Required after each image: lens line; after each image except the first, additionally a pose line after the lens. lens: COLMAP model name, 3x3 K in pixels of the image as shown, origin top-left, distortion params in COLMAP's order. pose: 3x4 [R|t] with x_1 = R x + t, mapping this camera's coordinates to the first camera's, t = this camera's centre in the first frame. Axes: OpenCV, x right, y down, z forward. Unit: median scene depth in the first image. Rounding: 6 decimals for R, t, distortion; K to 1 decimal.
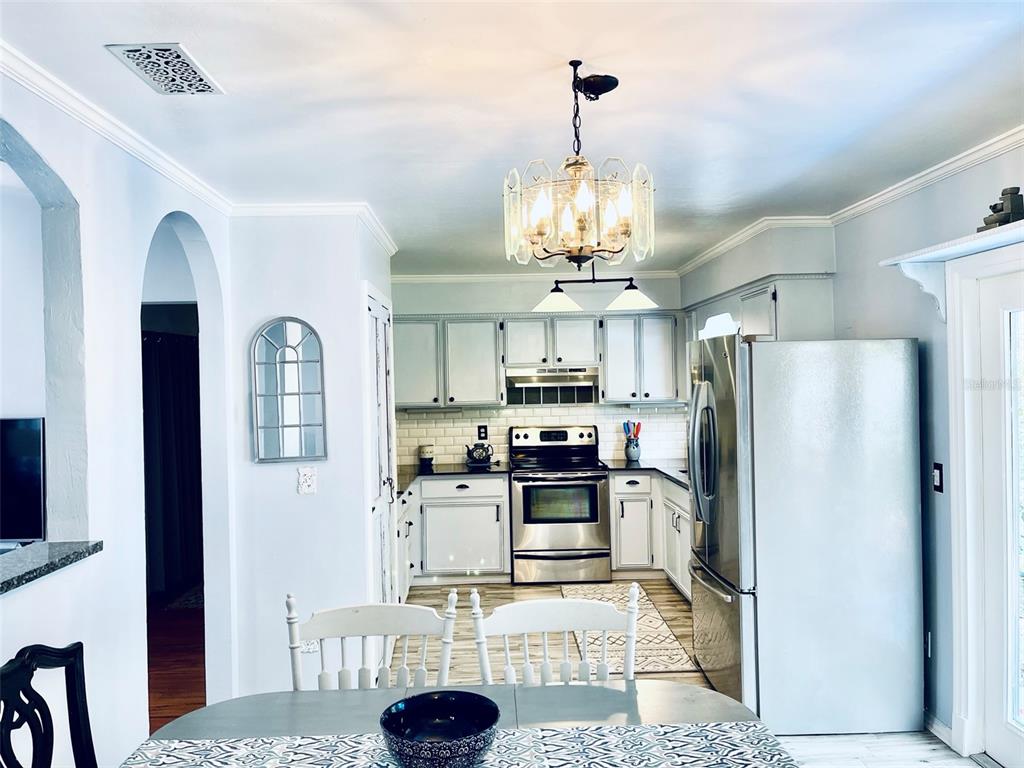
lens RADIAL K [[775.8, 0, 515.6], [0, 775.8, 381.5], [0, 0, 1]] dist [0.071362, -0.101849]
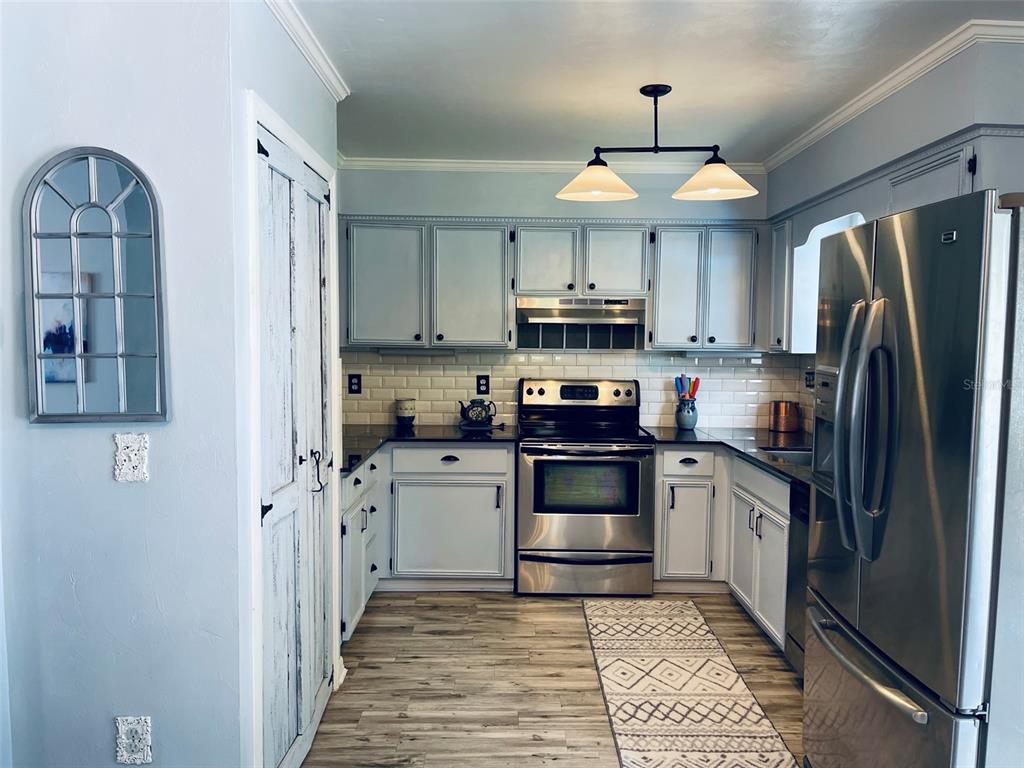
lens RADIAL K [[803.0, 0, 517.2], [0, 803.0, 386.6], [0, 0, 1]] dist [0.069843, -0.089204]
pose [[0.999272, 0.033089, -0.019003, 0.005198], [-0.031812, 0.997447, 0.063932, 0.019320], [0.021070, -0.063281, 0.997773, 0.260578]]
